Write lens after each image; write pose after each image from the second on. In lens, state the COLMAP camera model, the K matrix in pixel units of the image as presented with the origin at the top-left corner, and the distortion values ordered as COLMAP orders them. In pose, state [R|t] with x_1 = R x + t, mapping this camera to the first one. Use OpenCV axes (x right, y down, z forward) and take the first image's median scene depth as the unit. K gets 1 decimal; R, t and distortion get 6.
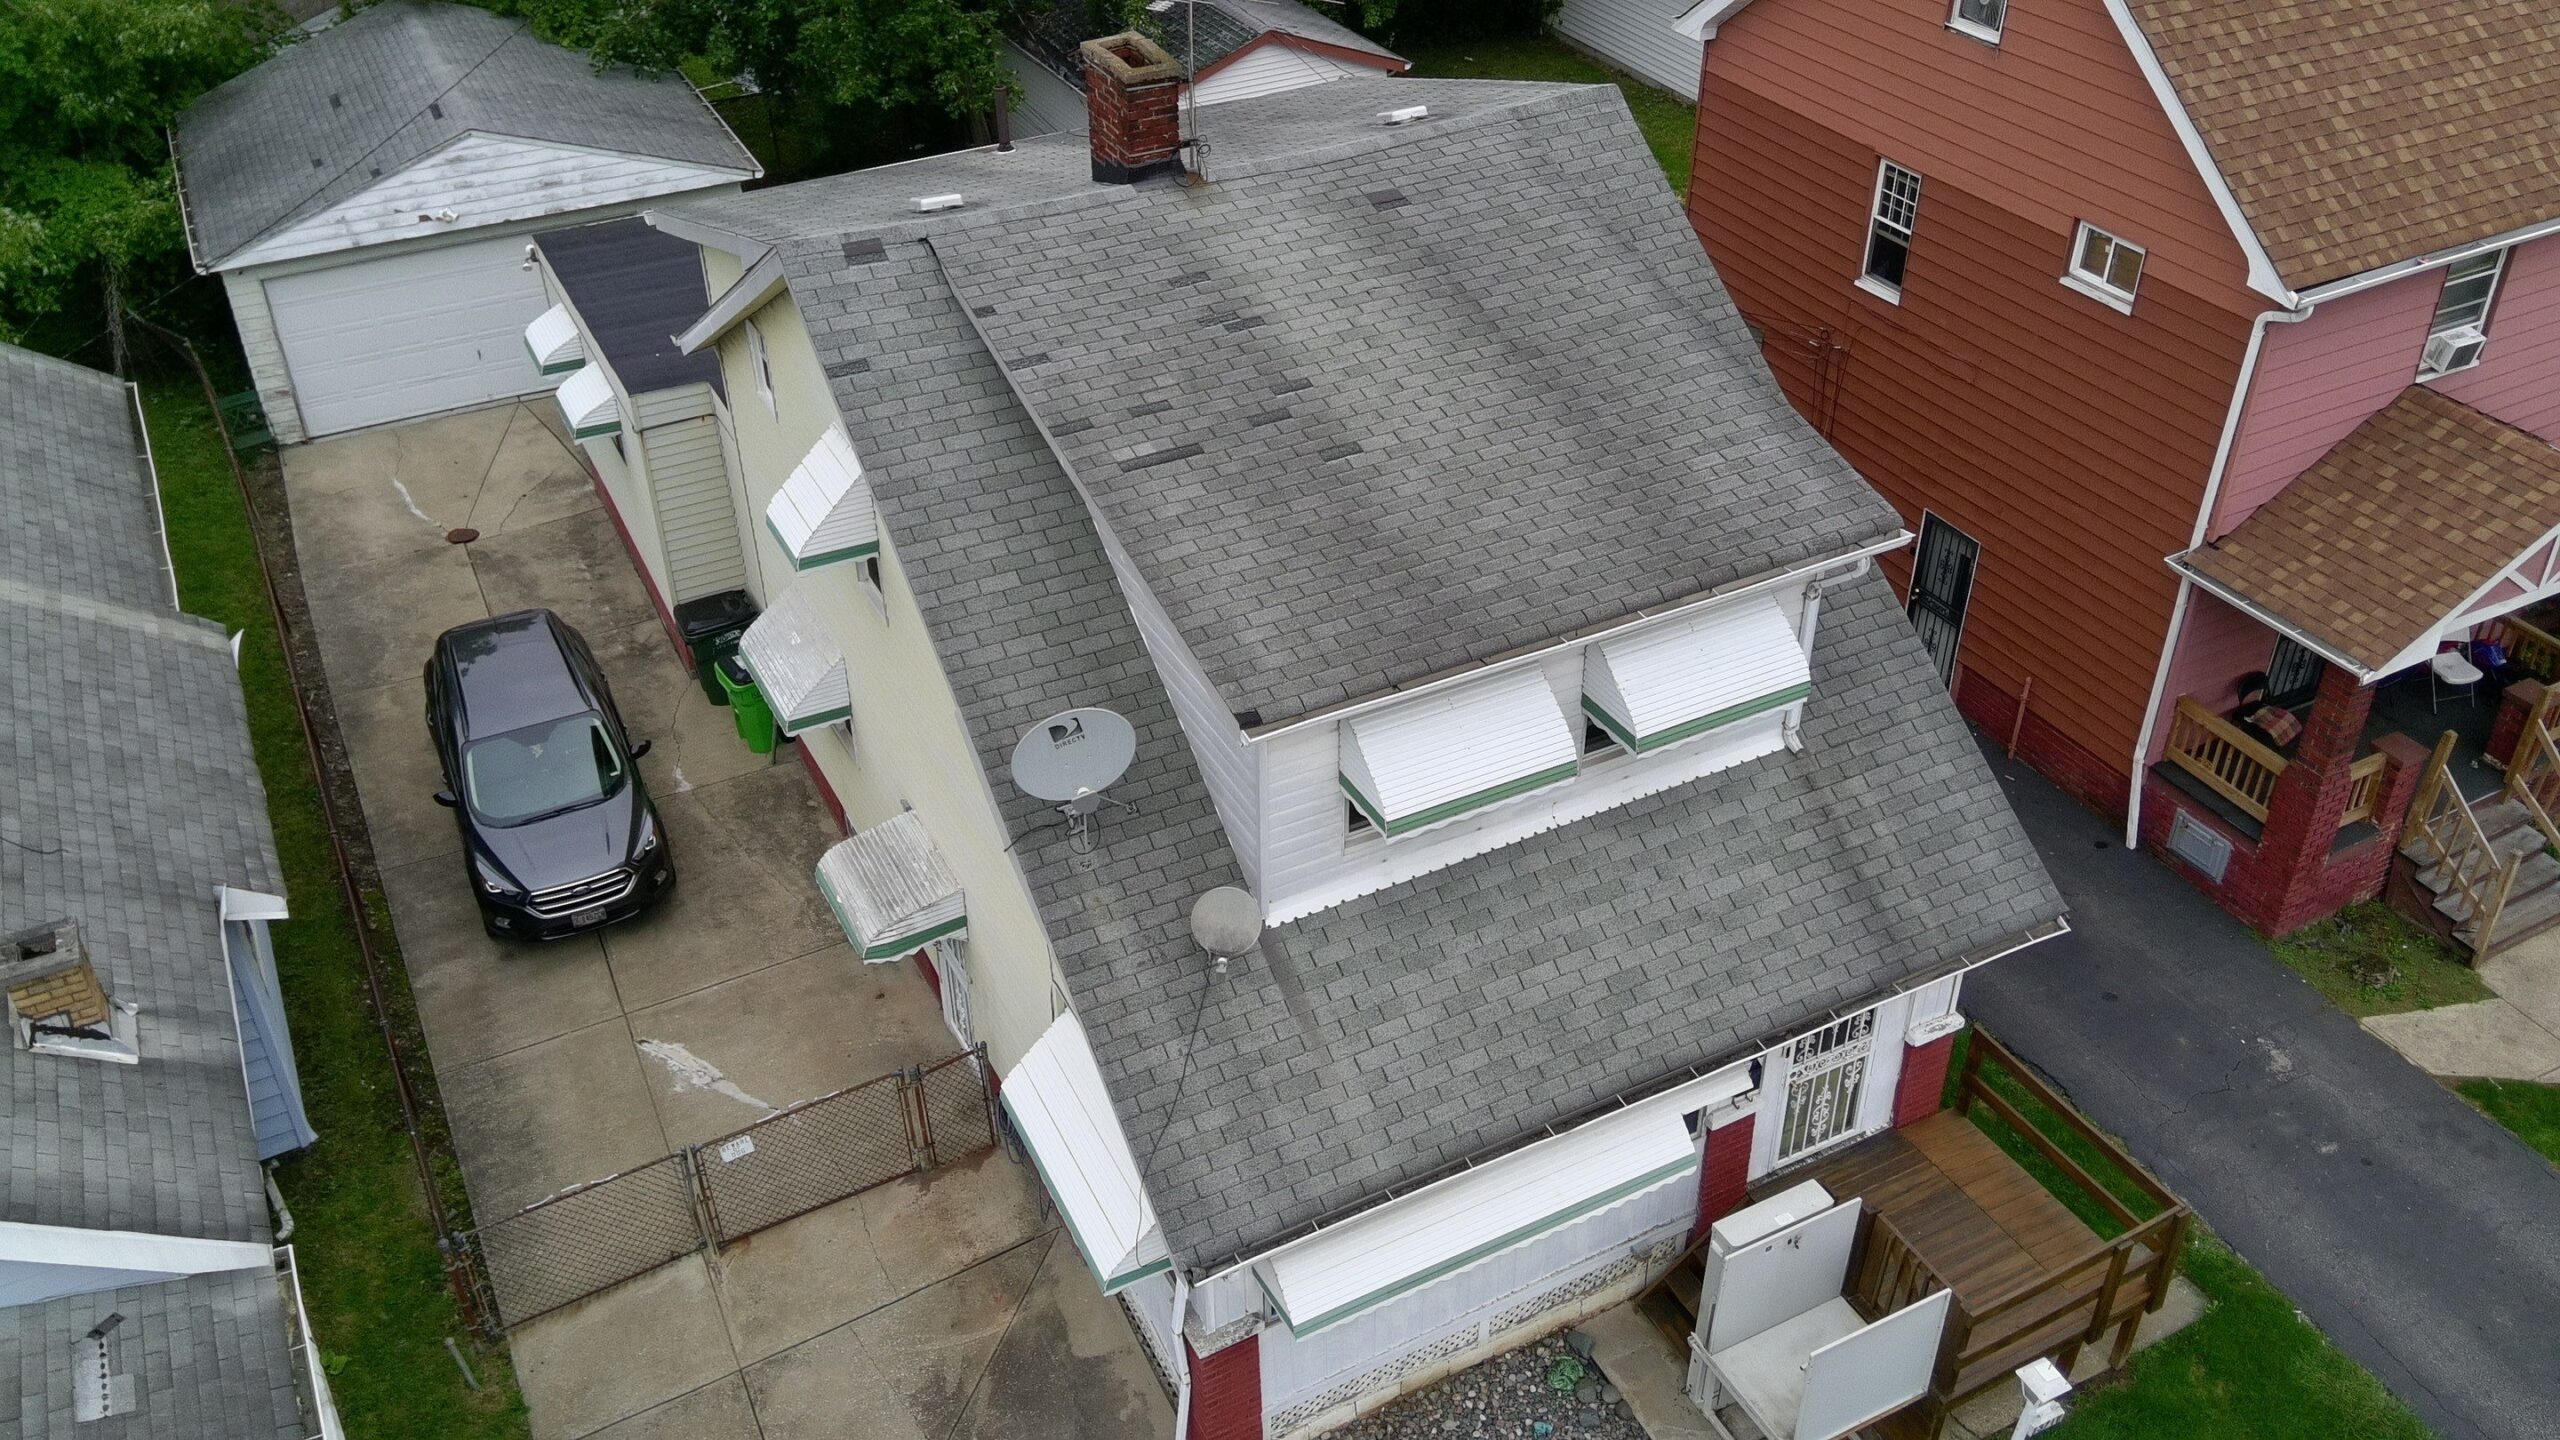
lens RADIAL K [[2137.4, 0, 1300.9], [0, 2137.4, 714.2], [0, 0, 1]] dist [0.098208, -0.155719]
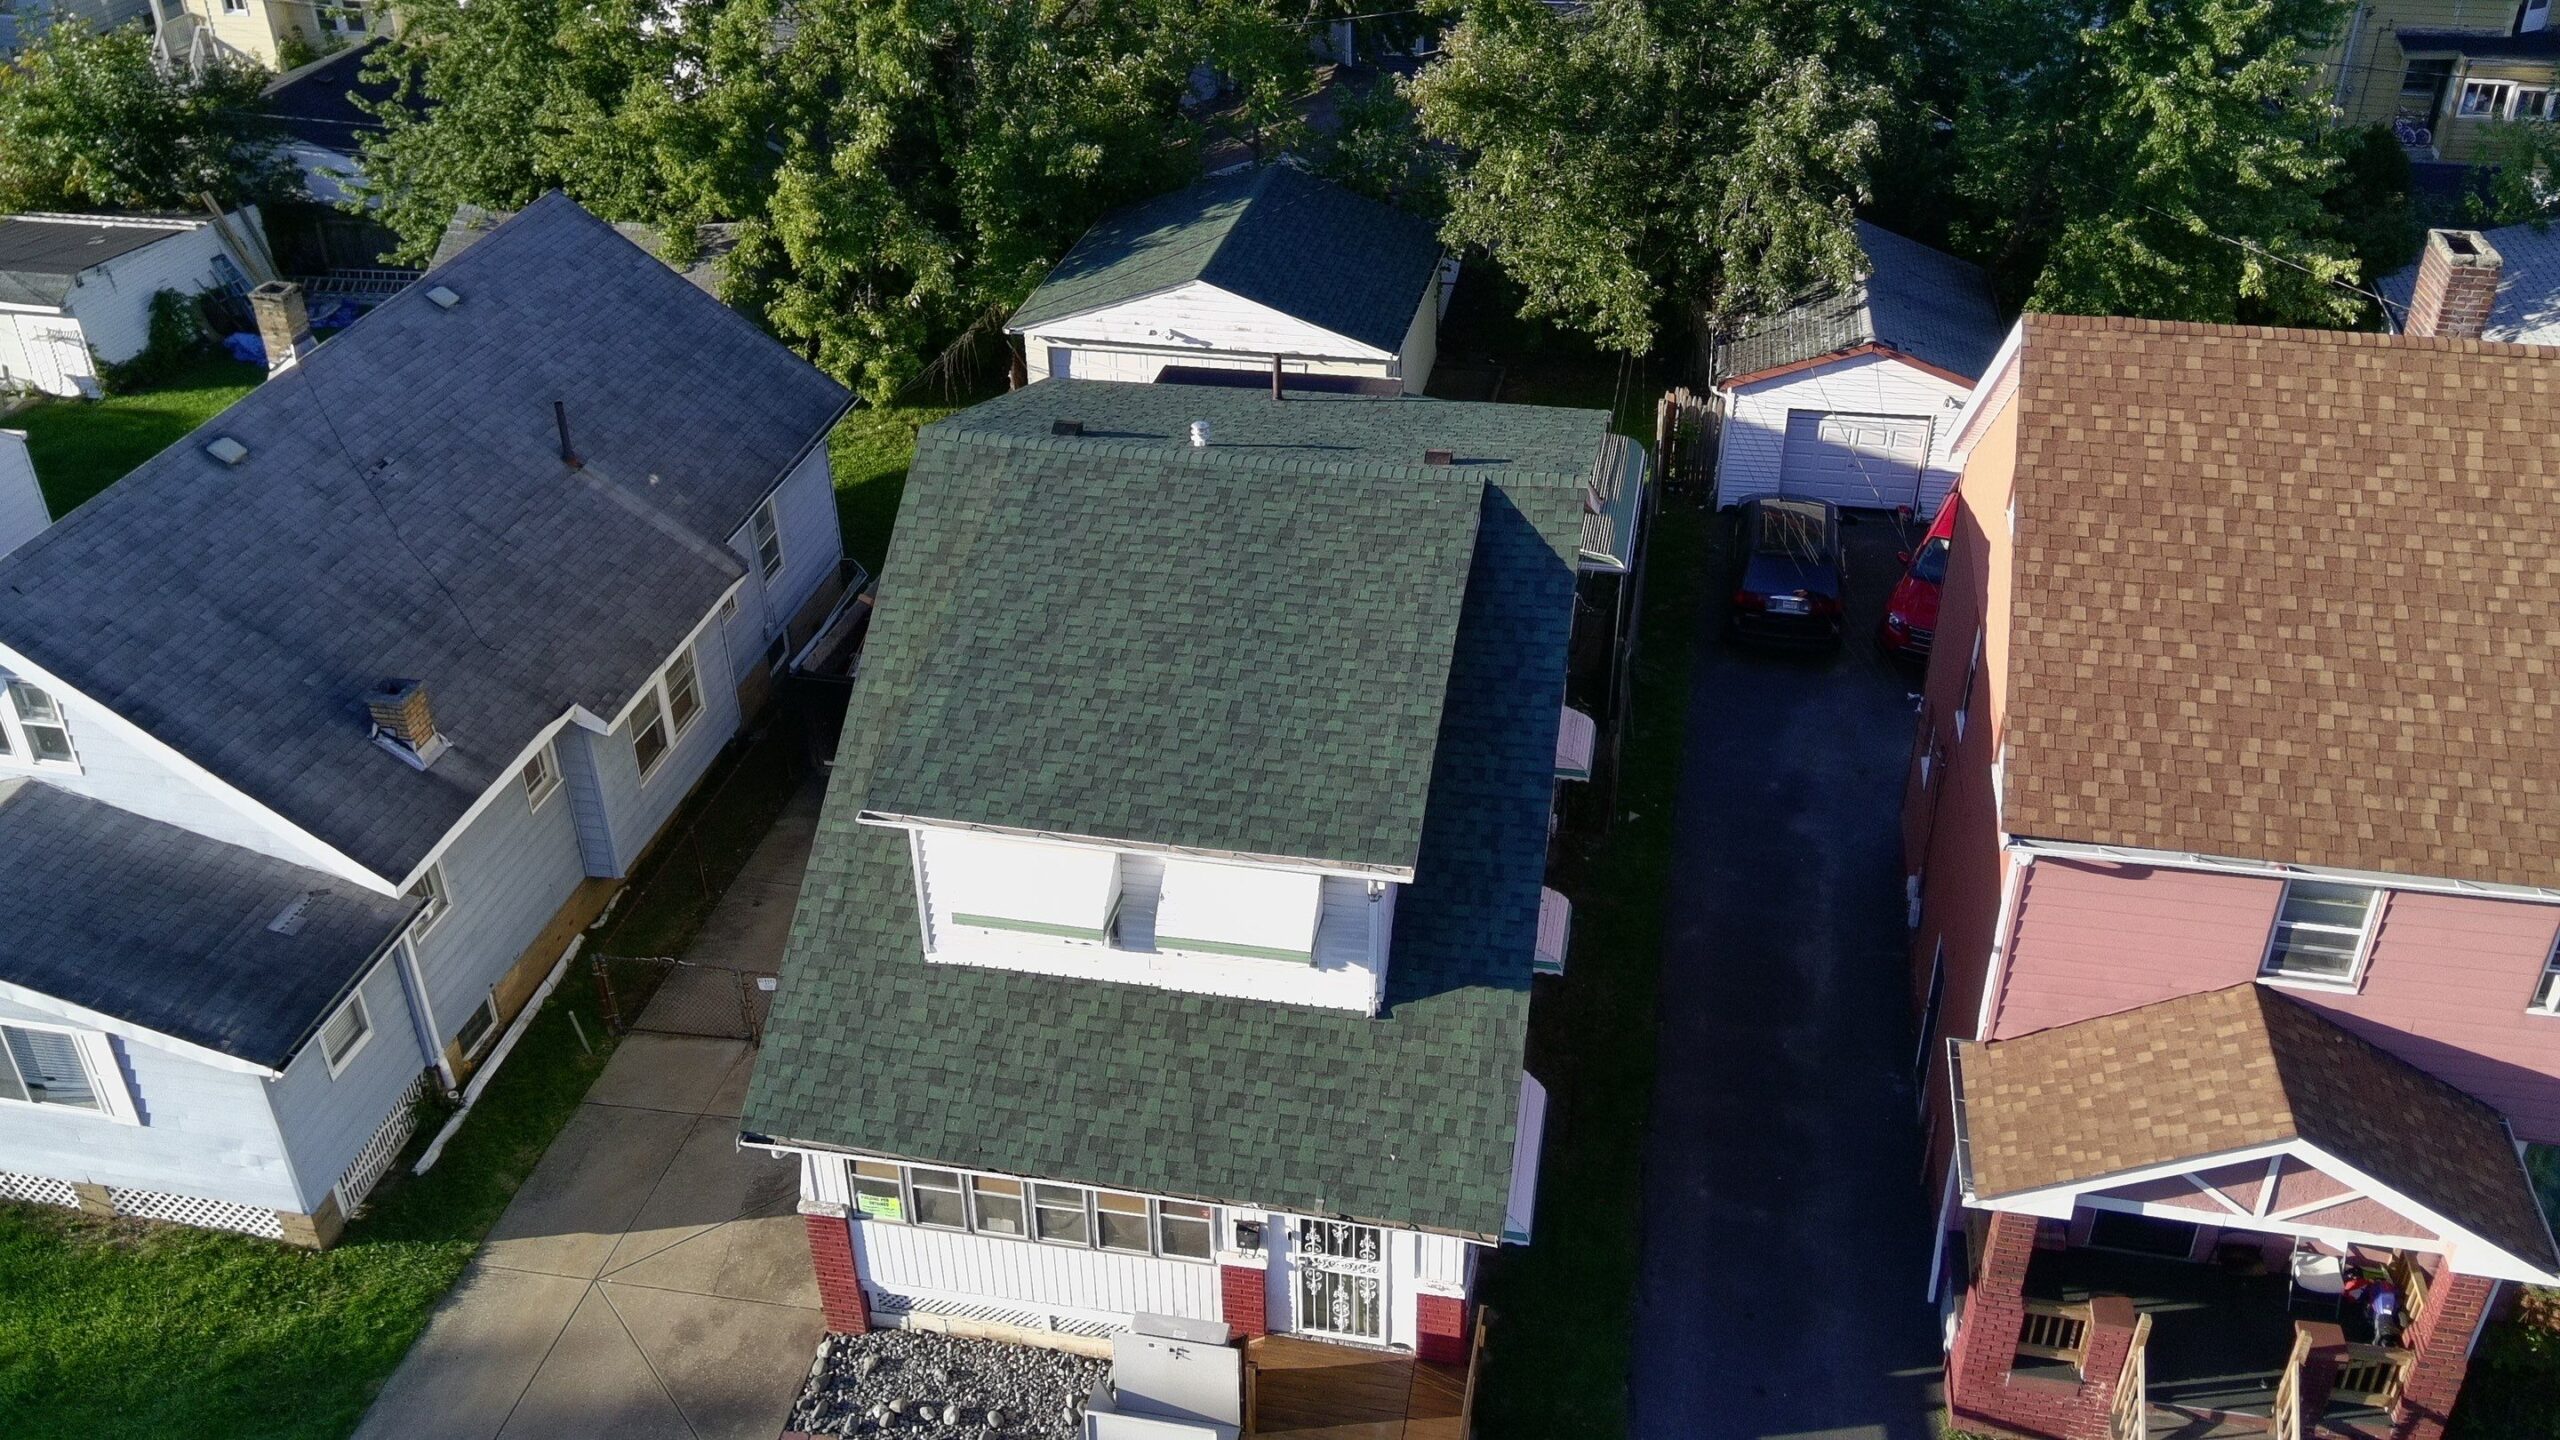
lens RADIAL K [[2137.4, 0, 1288.6], [0, 2137.4, 717.6], [0, 0, 1]] dist [0.098208, -0.155719]
pose [[0.777713, 0.334418, -0.532285, 0.696347], [-0.355567, 0.932302, 0.066223, -0.183871], [0.518396, 0.137760, 0.843971, -0.094850]]
